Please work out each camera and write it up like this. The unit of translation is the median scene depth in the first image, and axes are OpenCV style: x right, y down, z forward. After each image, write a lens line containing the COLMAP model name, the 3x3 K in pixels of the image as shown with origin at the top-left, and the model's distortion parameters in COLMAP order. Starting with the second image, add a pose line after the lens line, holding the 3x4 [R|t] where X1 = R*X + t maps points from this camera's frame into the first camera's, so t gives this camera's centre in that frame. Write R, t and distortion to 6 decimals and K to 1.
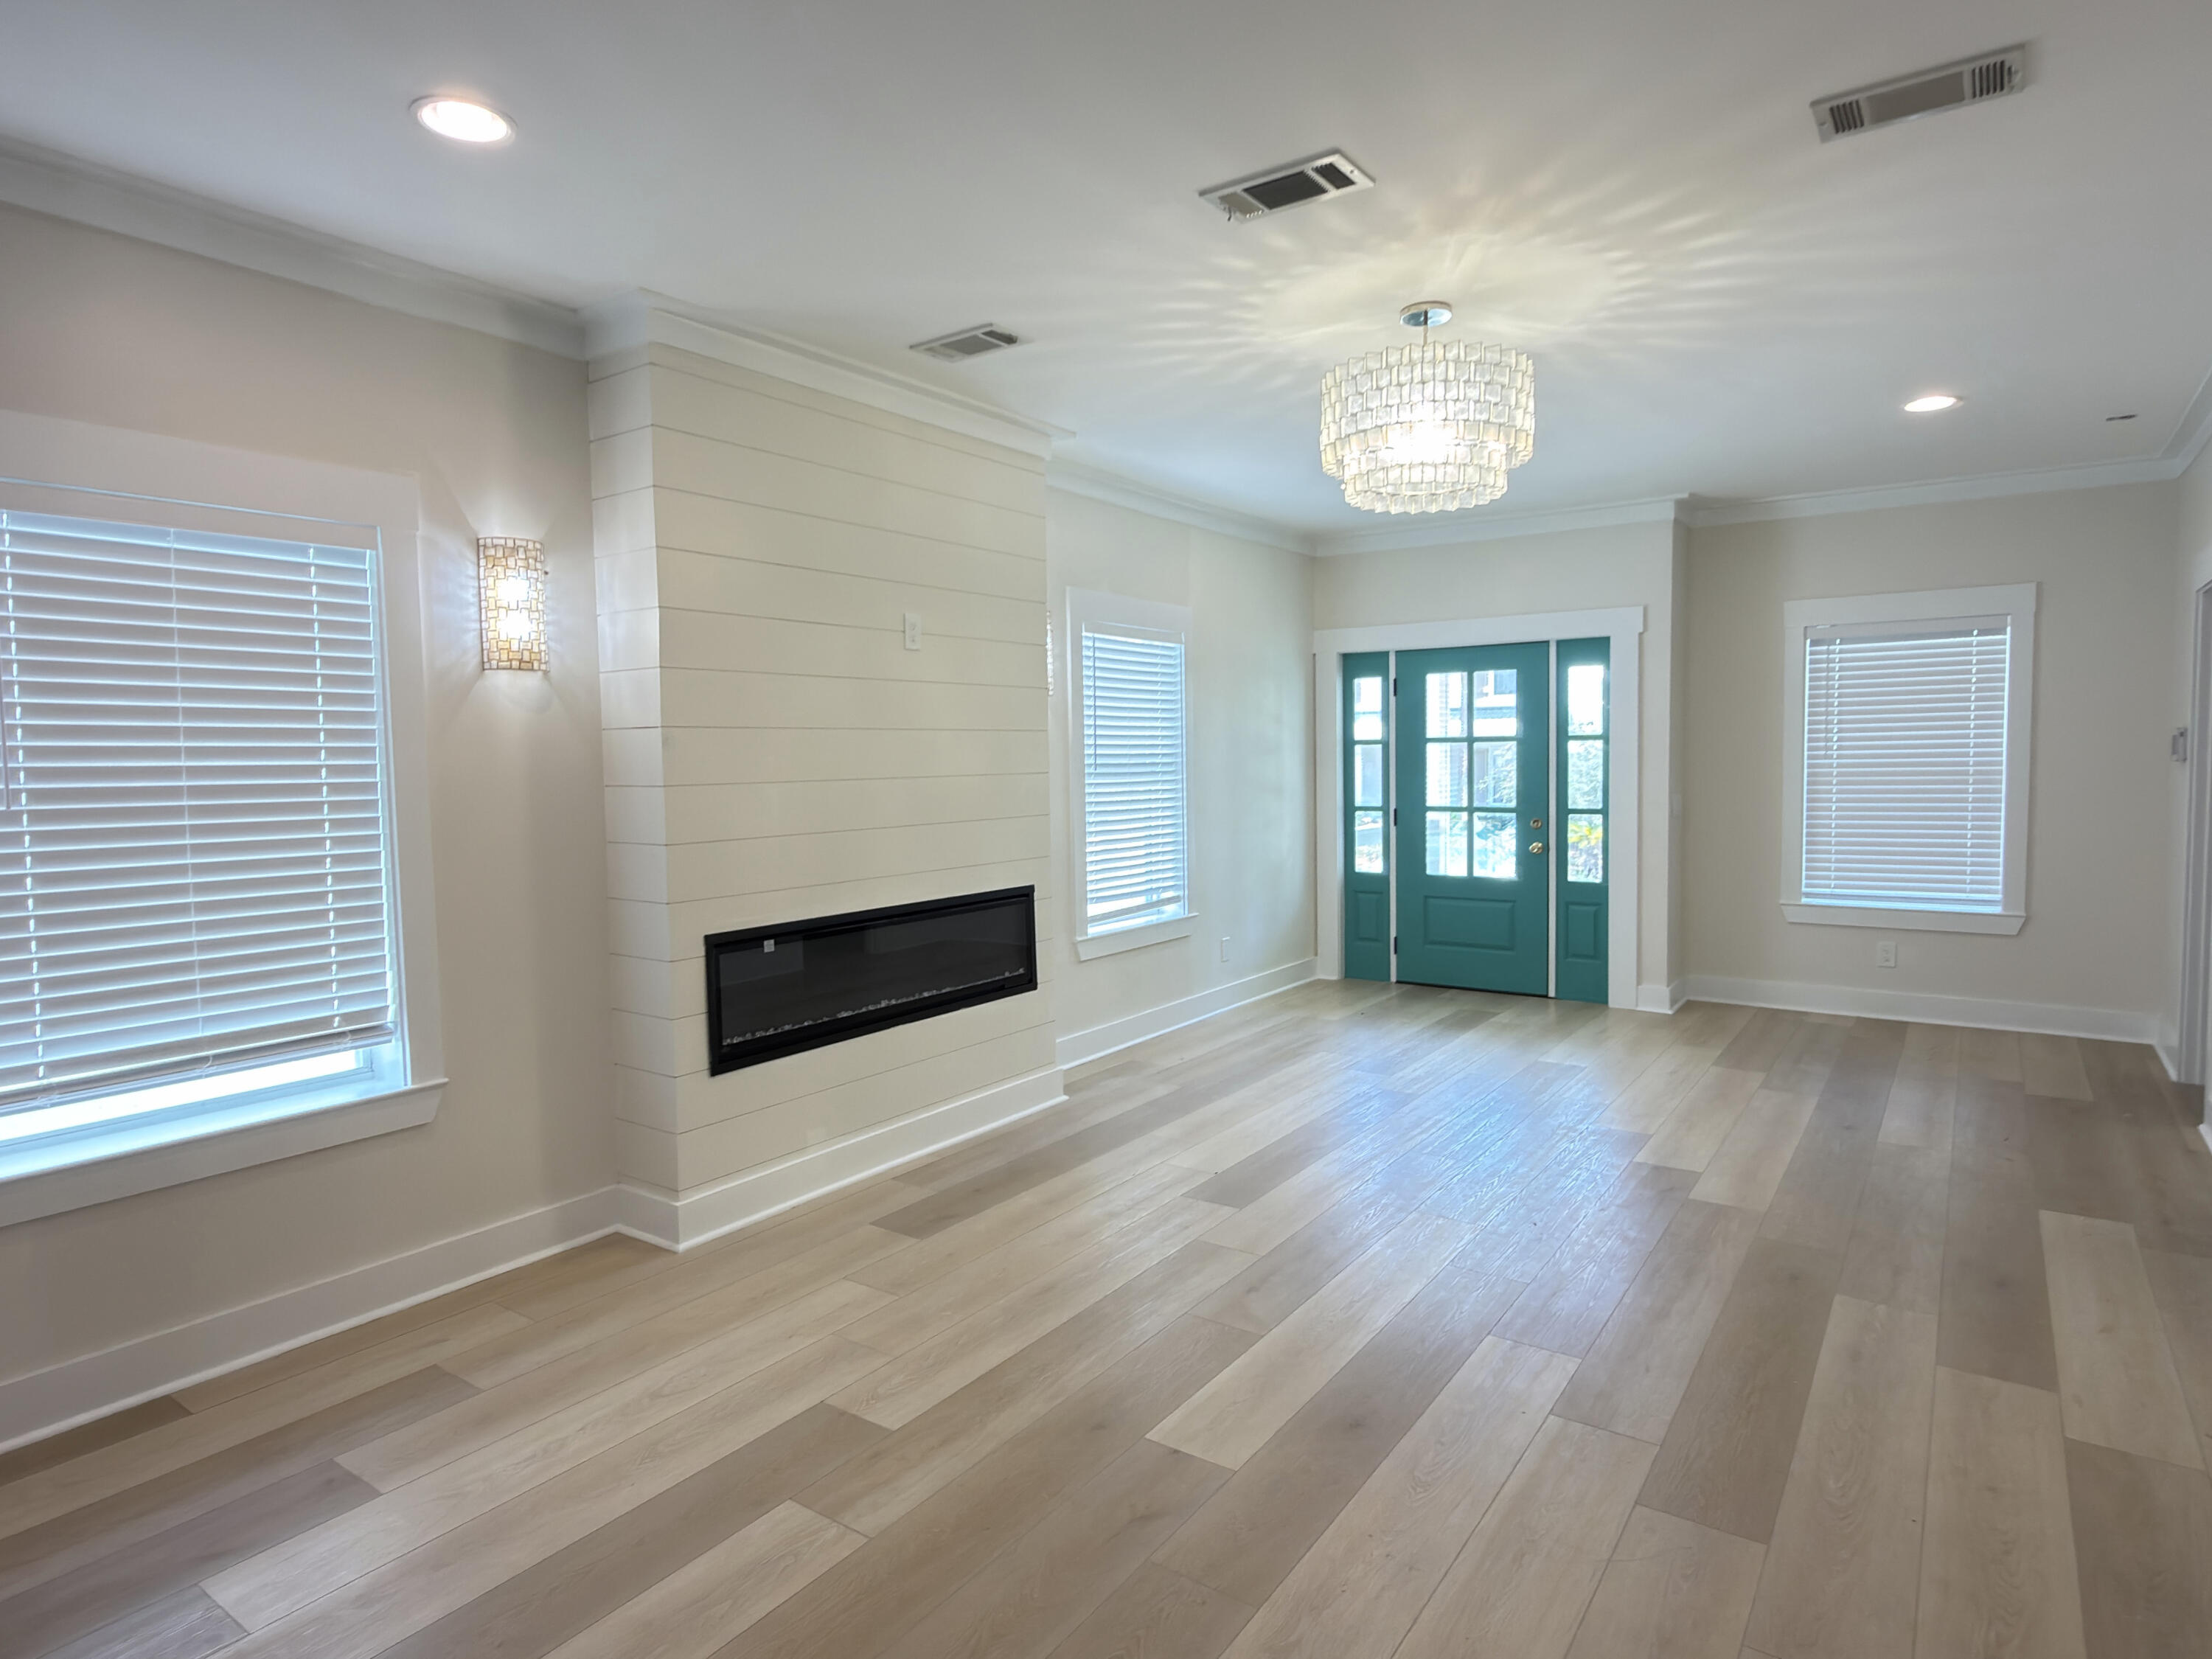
lens RADIAL K [[1239.8, 0, 1109.5], [0, 1239.8, 833.6], [0, 0, 1]] dist [0.001191, -0.001019]
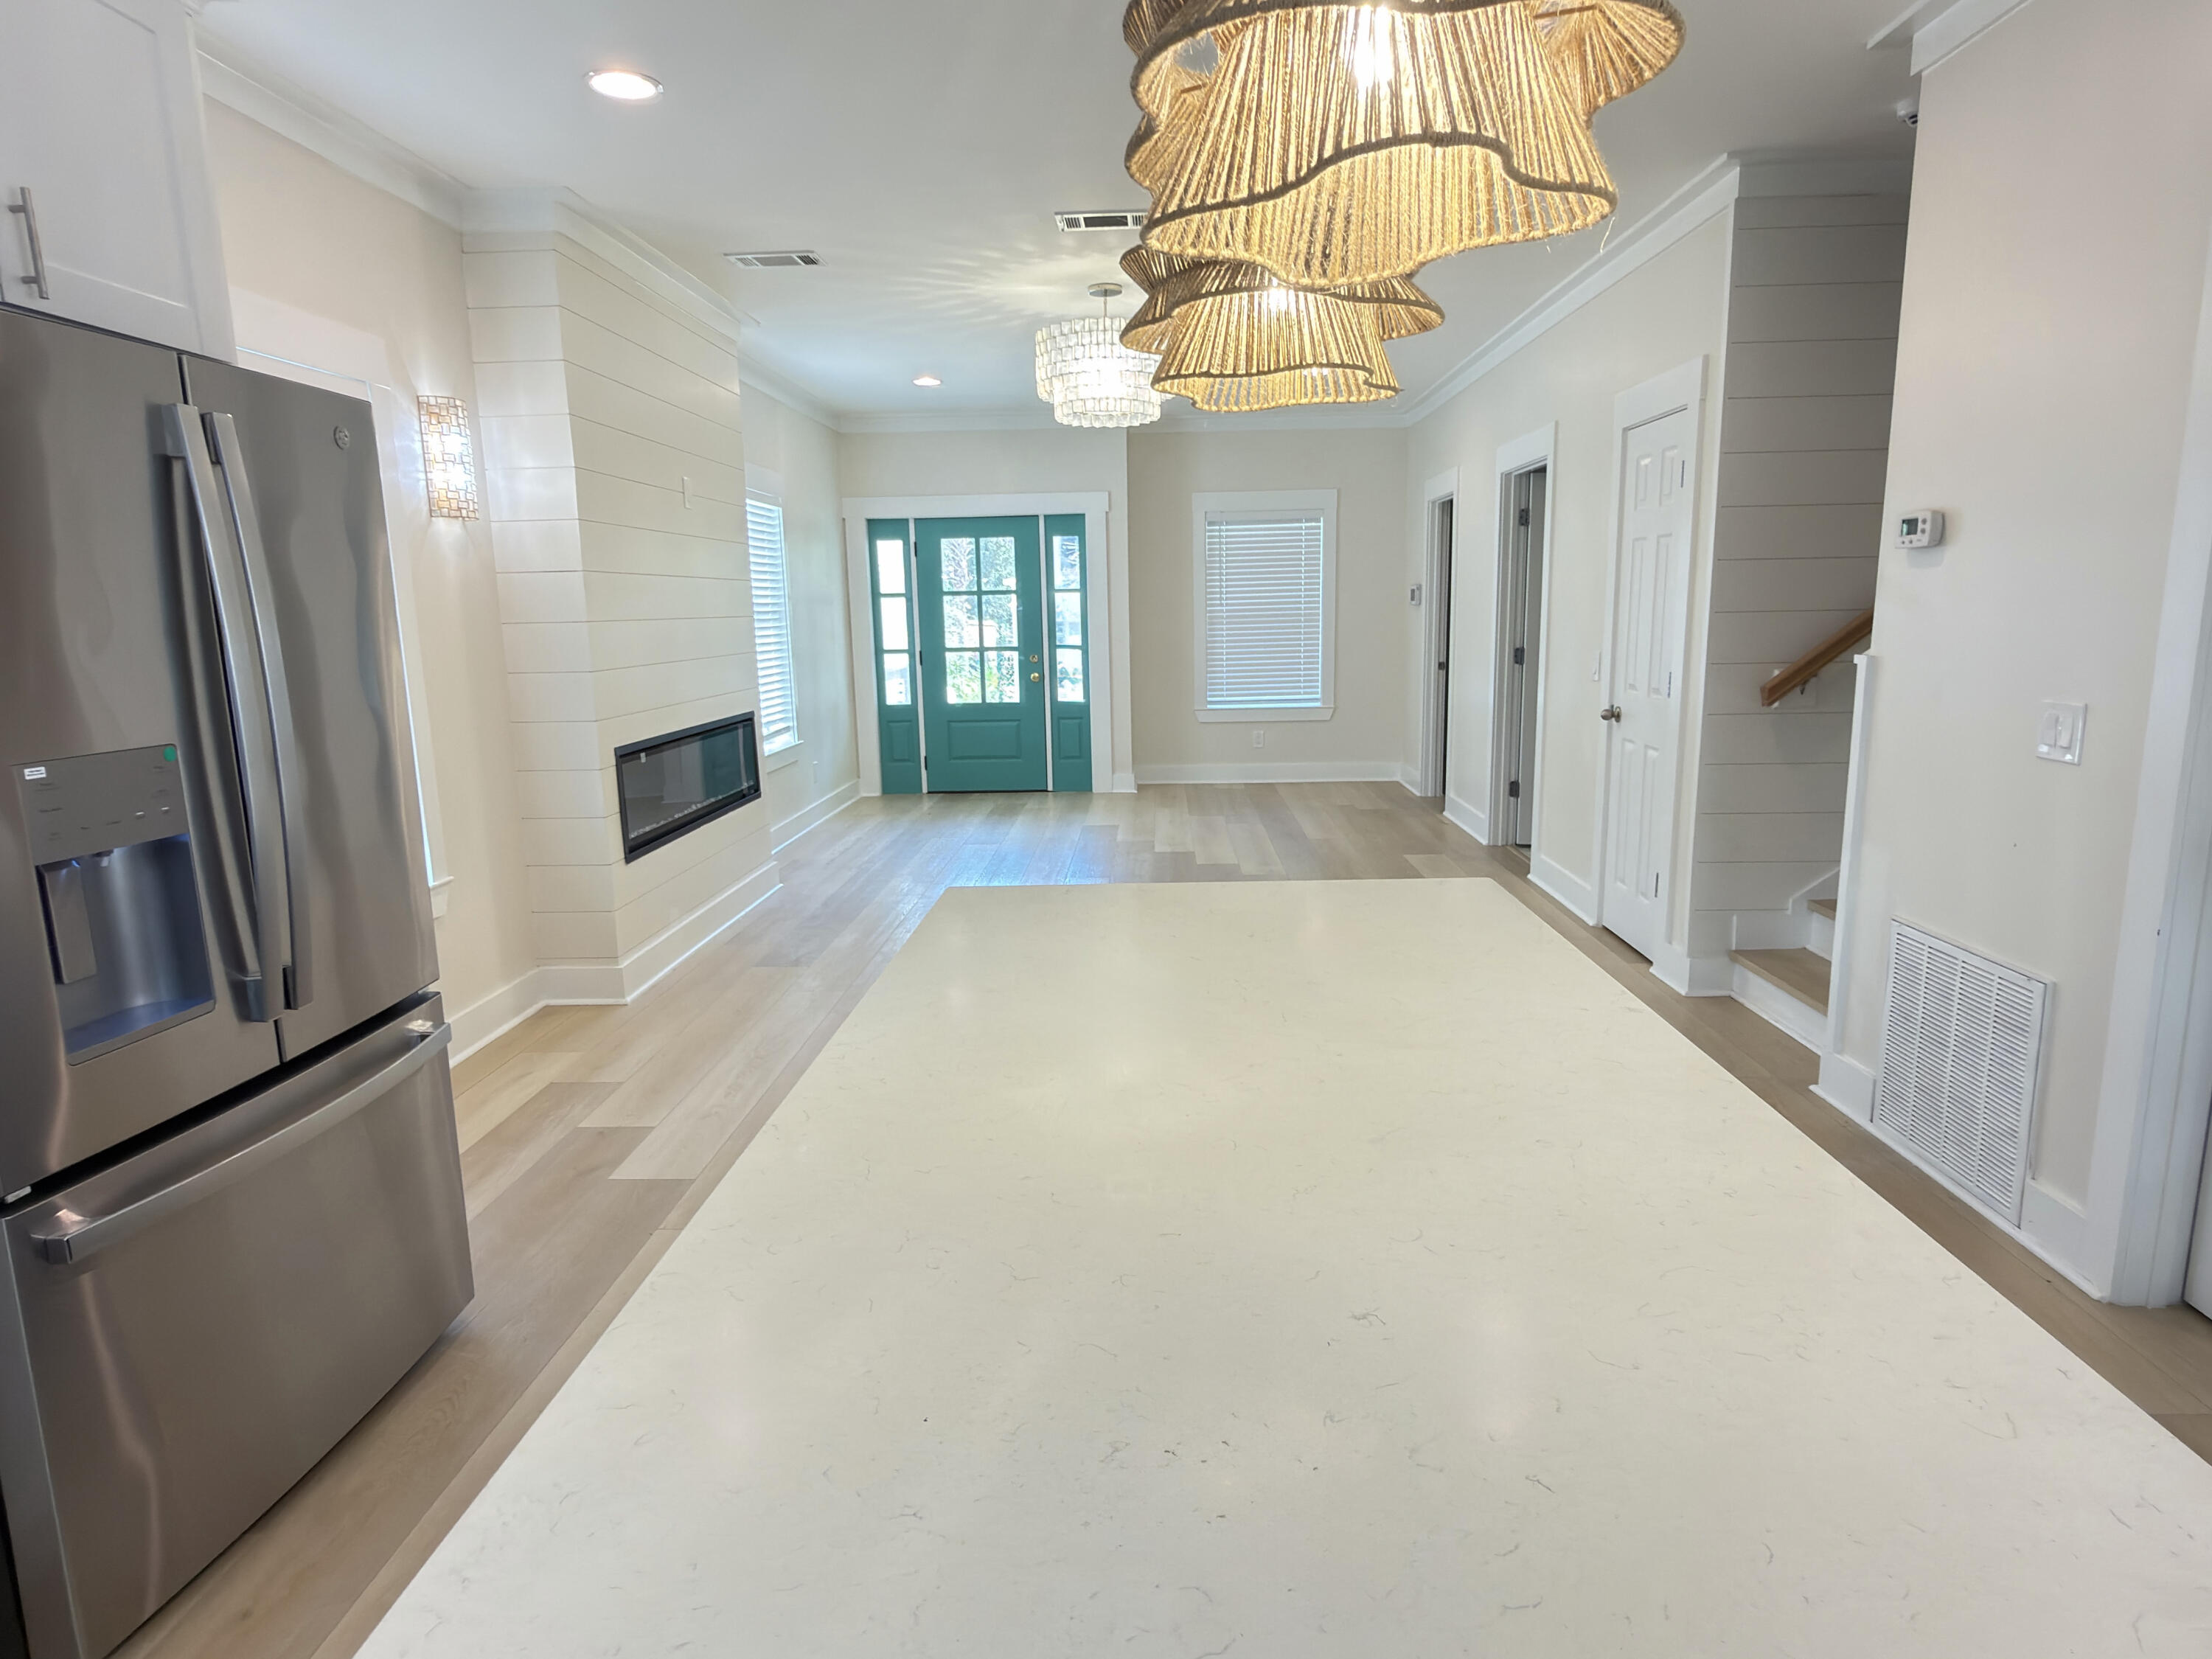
lens RADIAL K [[1239.8, 0, 1103.3], [0, 1239.8, 831.6], [0, 0, 1]] dist [0.001191, -0.001019]
pose [[0.841832, -0.098937, 0.530594, -0.308528], [0.041924, 0.992072, 0.118471, 0.021519], [-0.538108, -0.077488, 0.839306, -0.145164]]
